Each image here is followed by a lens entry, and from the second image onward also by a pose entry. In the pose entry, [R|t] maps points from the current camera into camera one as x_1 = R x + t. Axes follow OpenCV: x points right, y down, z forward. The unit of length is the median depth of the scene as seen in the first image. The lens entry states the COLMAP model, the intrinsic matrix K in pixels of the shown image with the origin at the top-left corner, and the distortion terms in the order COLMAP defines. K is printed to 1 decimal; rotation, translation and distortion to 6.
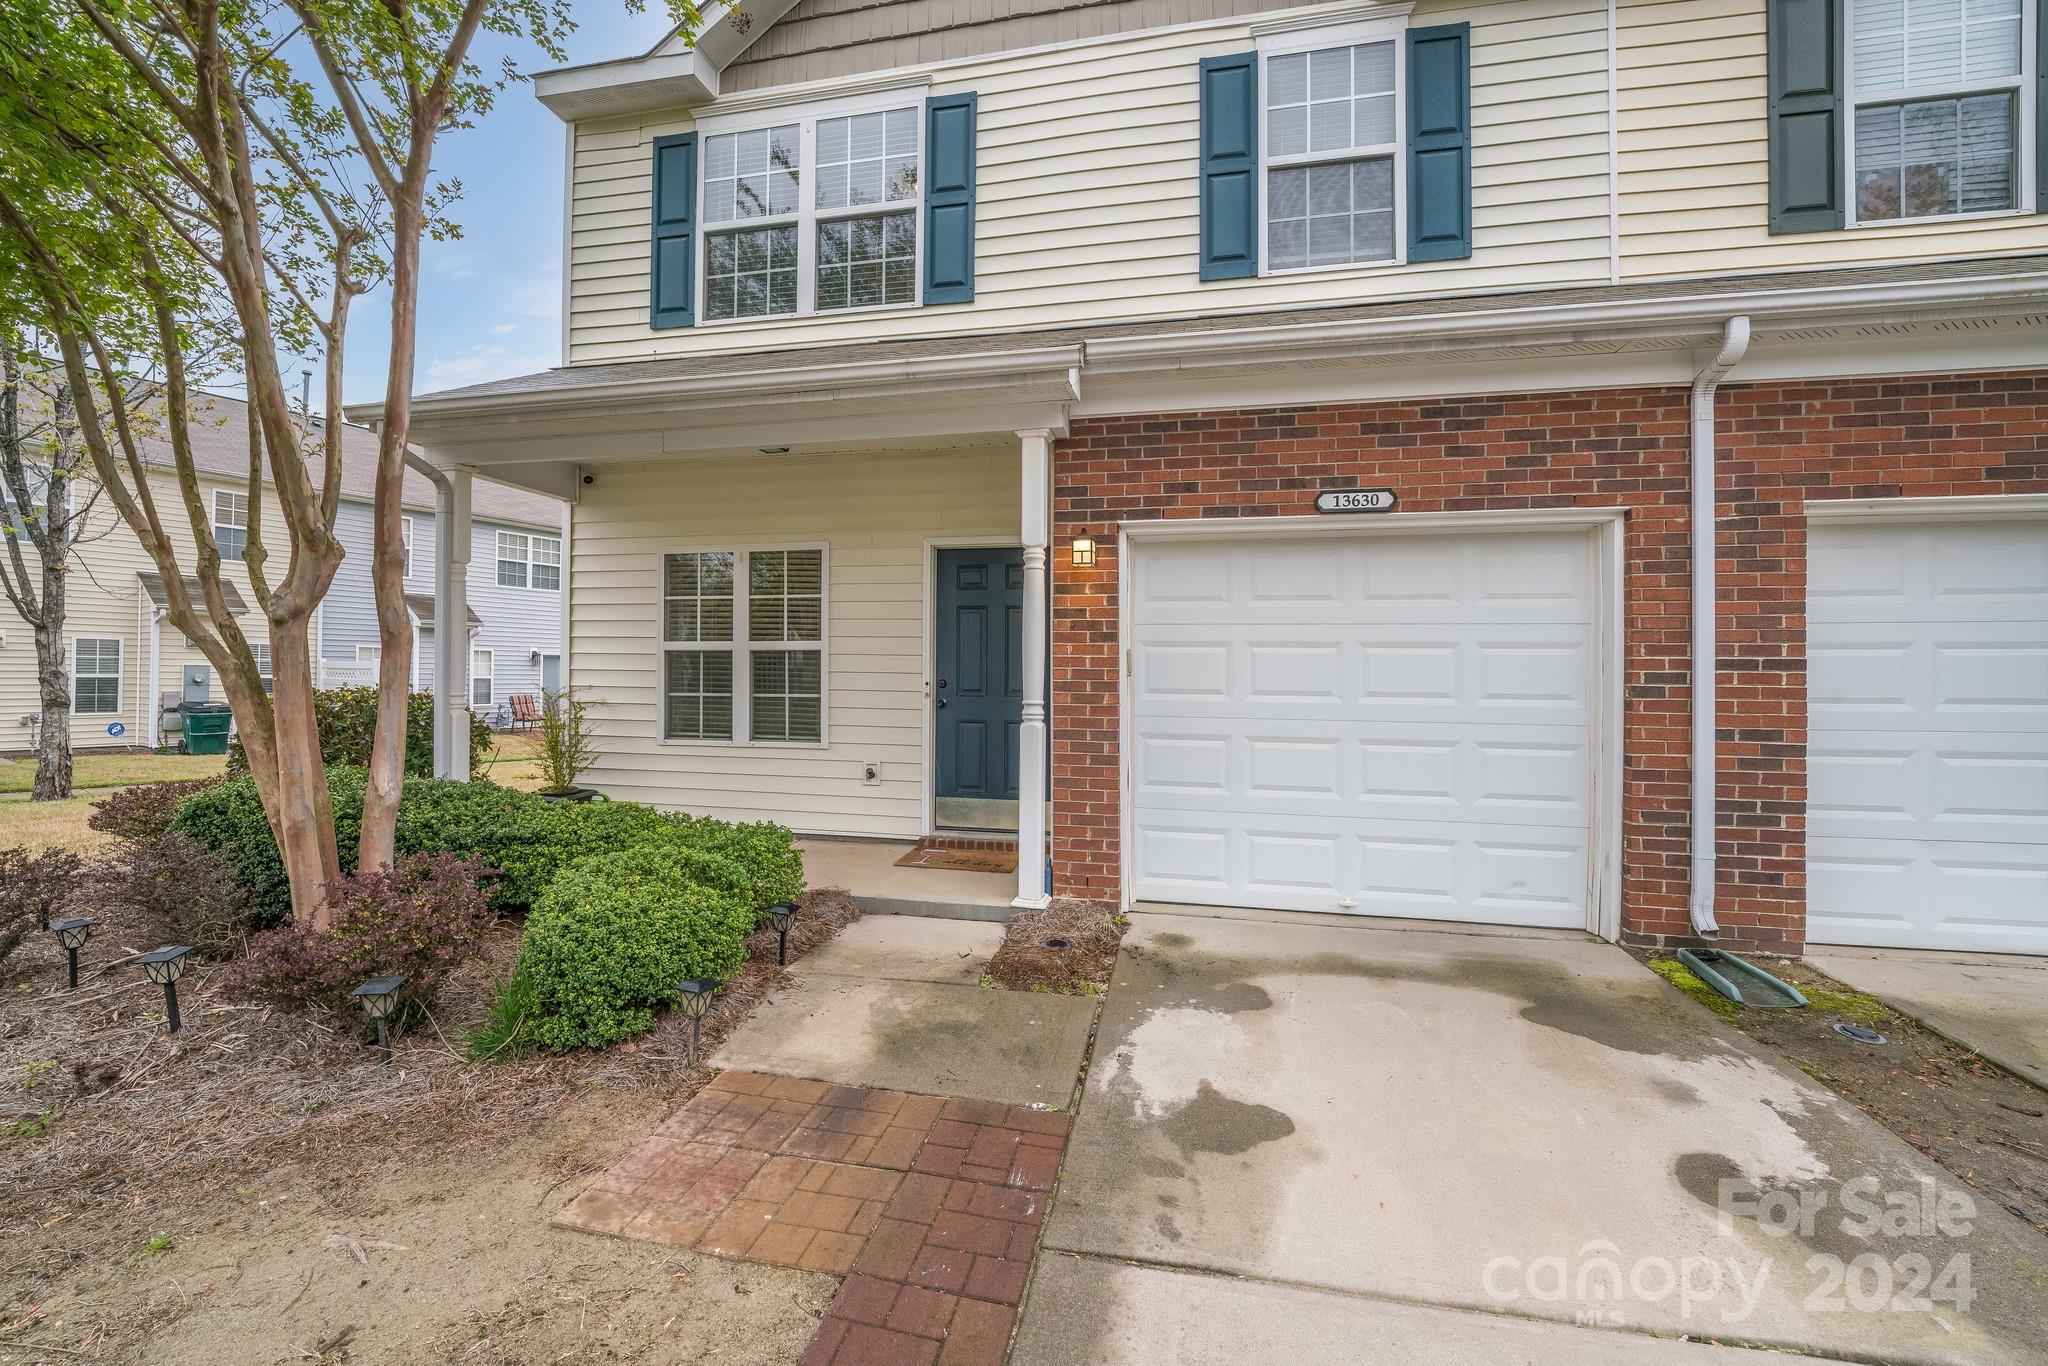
lens RADIAL K [[824.4, 0, 1029.4], [0, 824.4, 643.3], [0, 0, 1]] dist [-0.009213, 0.000026]
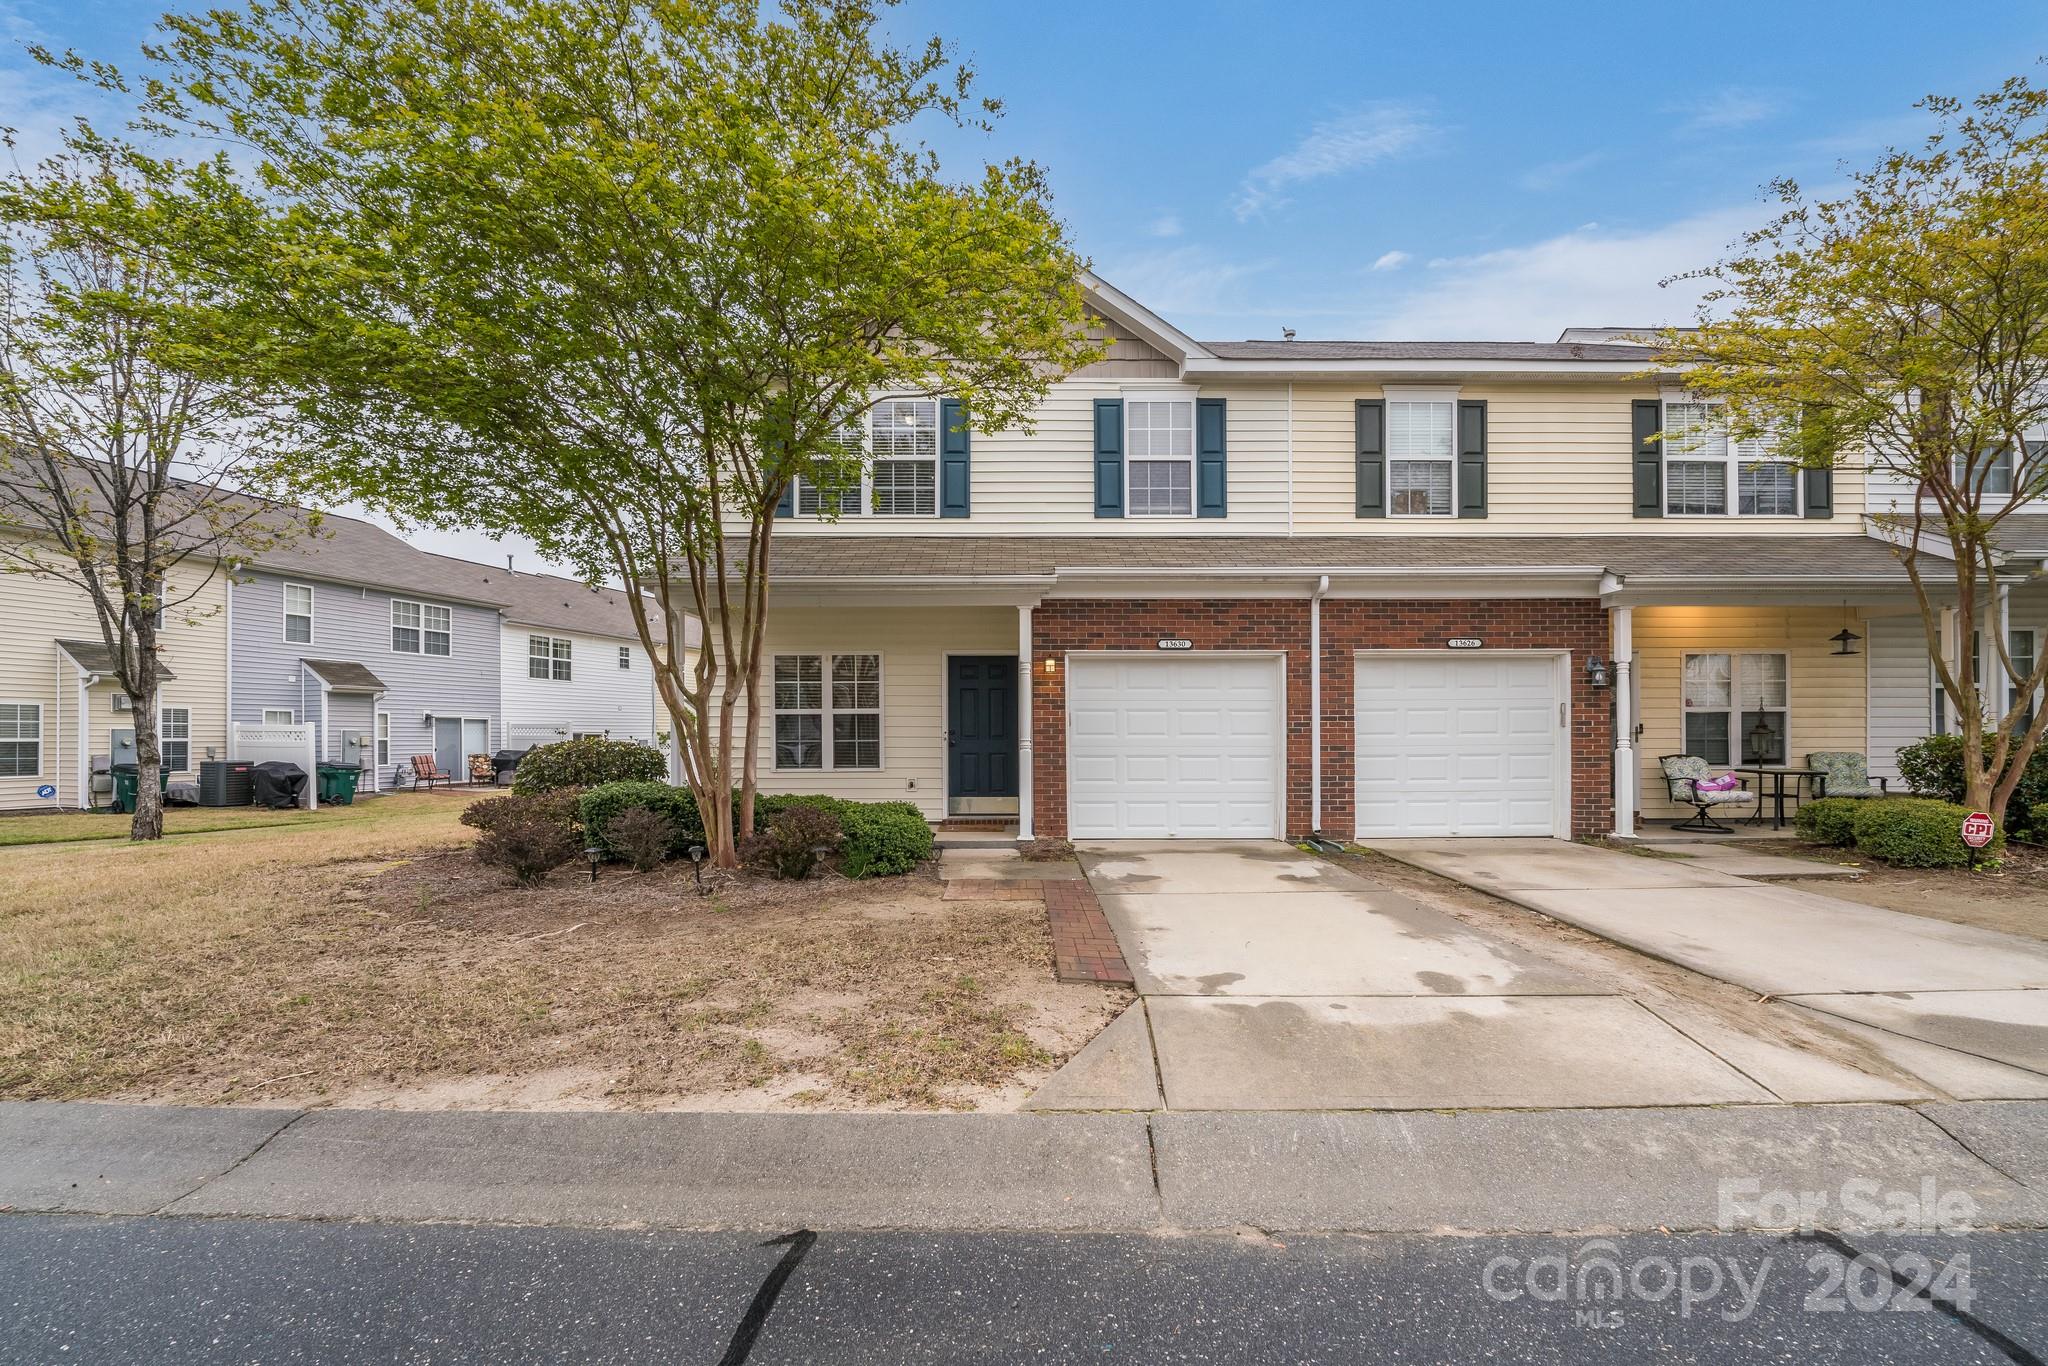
lens RADIAL K [[838.1, 0, 1019.2], [0, 838.1, 678.9], [0, 0, 1]] dist [-0.006538, -0.000114]
pose [[0.977019, 0.003729, 0.213122, -0.387642], [0.002182, 0.999620, -0.027490, -0.017883], [-0.213143, 0.027324, 0.976639, -0.869840]]
